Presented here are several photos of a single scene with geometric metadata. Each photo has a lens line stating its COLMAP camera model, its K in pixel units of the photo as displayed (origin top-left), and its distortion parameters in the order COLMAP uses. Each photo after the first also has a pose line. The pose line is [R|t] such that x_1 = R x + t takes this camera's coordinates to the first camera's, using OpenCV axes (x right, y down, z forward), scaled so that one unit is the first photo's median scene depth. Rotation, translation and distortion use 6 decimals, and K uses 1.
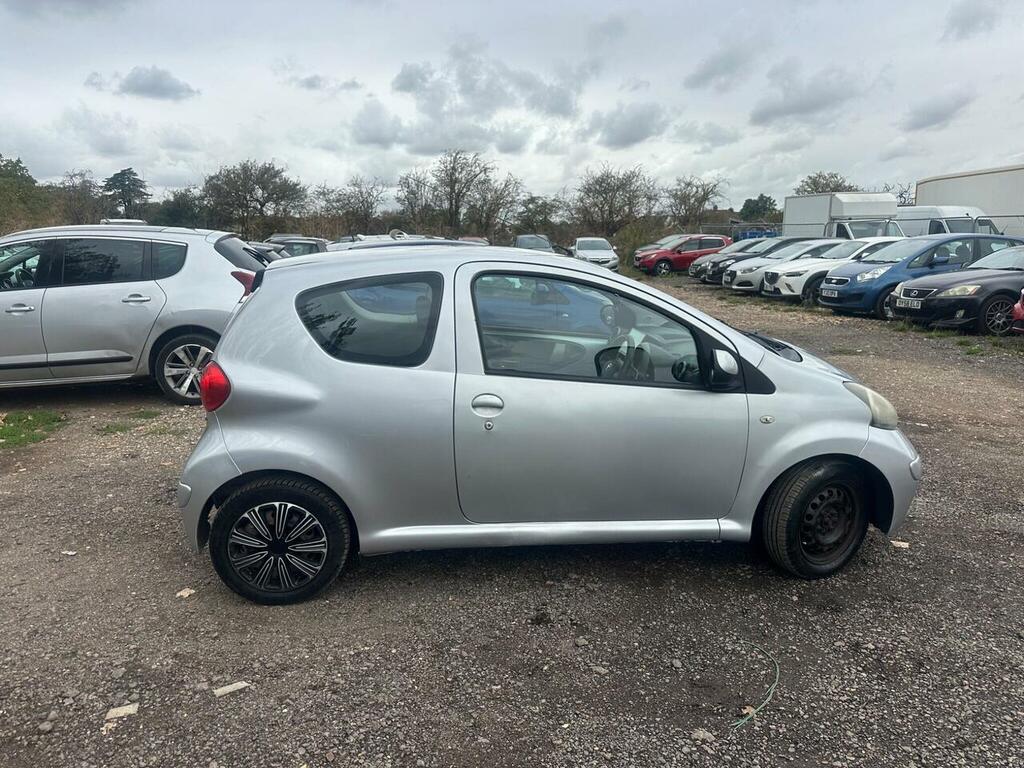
lens RADIAL K [[715.8, 0, 509.7], [0, 715.8, 398.1], [0, 0, 1]] dist [0.057700, -0.079809]
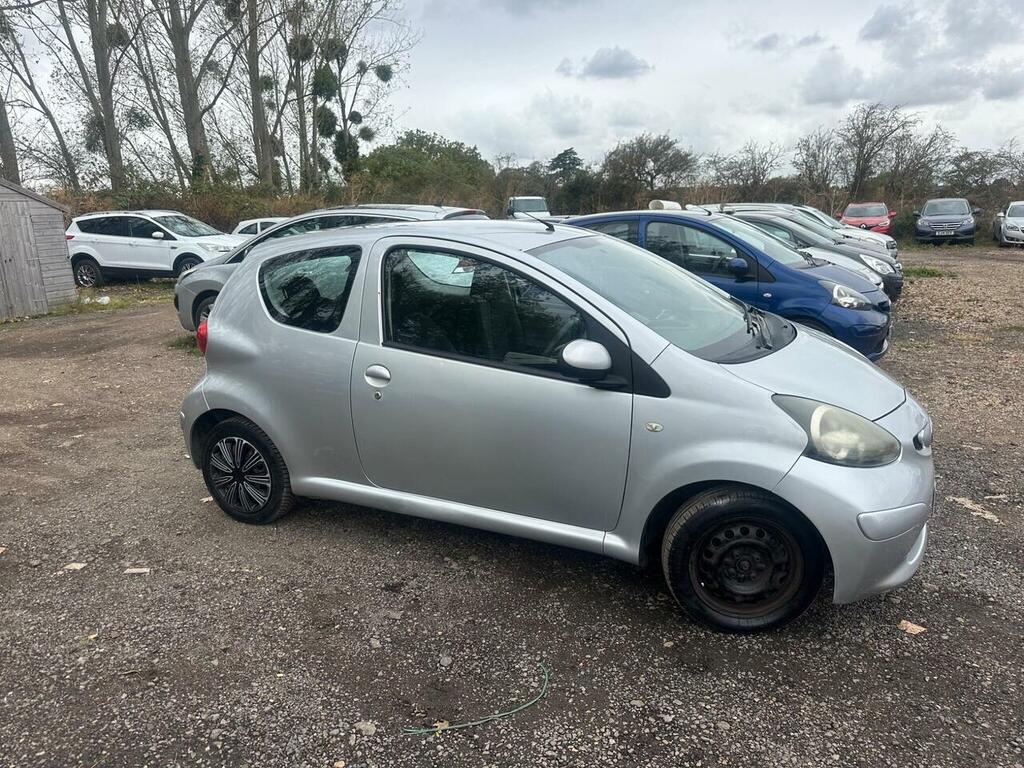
lens RADIAL K [[724.0, 0, 511.3], [0, 724.0, 399.1], [0, 0, 1]] dist [0.005759, -0.006412]
pose [[0.849283, 0.118769, -0.514405, 0.638485], [-0.098481, 0.992904, 0.066655, -0.041569], [0.518671, -0.005950, 0.854953, 0.193463]]
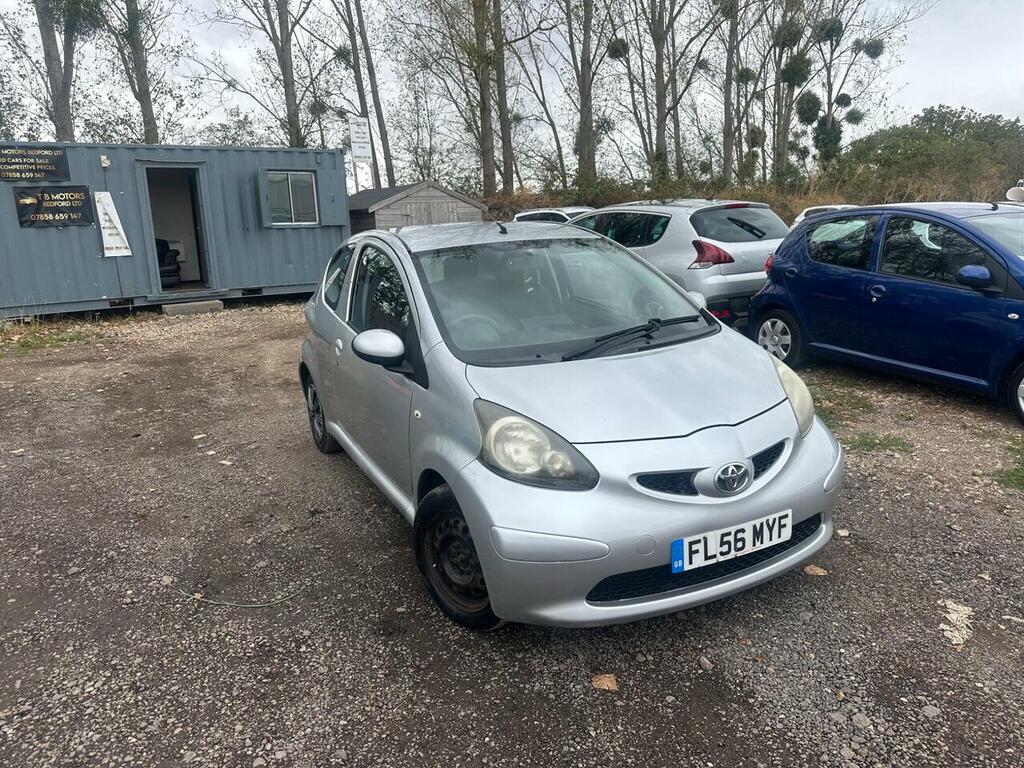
lens RADIAL K [[731.7, 0, 509.8], [0, 731.7, 383.2], [0, 0, 1]] dist [0.027309, -0.034625]
pose [[0.345272, 0.202987, -0.916288, 1.243540], [-0.177382, 0.972847, 0.148677, -0.167885], [0.921587, 0.111199, 0.371903, 0.750273]]
